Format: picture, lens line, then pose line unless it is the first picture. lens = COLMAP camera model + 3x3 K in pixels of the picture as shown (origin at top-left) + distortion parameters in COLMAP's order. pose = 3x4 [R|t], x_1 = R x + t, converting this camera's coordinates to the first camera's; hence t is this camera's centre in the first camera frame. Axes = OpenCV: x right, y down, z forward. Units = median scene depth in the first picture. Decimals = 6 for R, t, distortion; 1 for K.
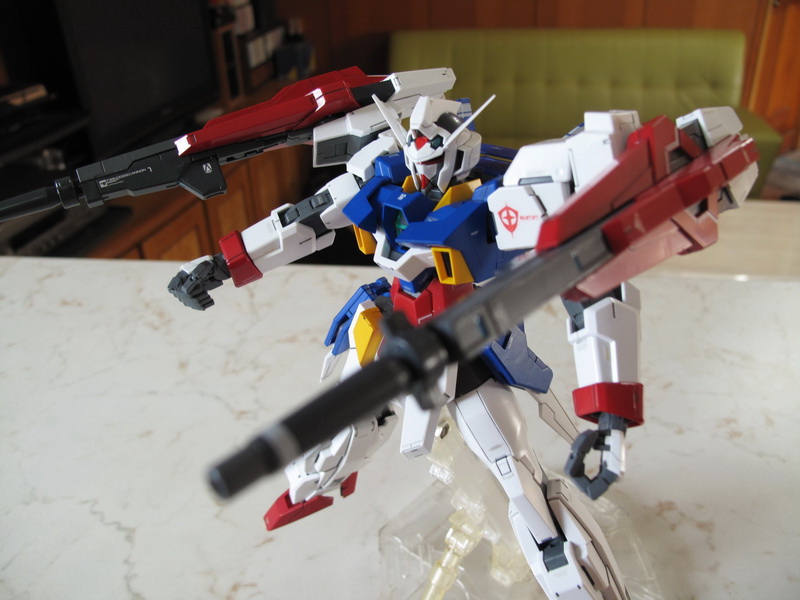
lens RADIAL K [[696.5, 0, 400.0], [0, 696.5, 300.0], [0, 0, 1]] dist [-0.239190, 0.202312]
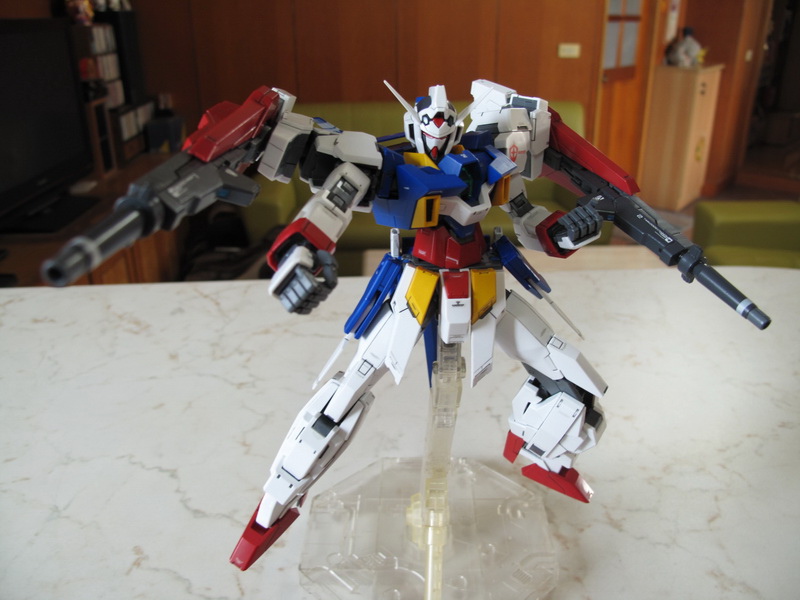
lens RADIAL K [[696.5, 0, 400.0], [0, 696.5, 300.0], [0, 0, 1]] dist [-0.239190, 0.202312]
pose [[0.977516, -0.043084, 0.206414, -0.171107], [0.065854, 0.992317, -0.104743, 0.138707], [-0.200315, 0.115981, 0.972842, -0.178712]]
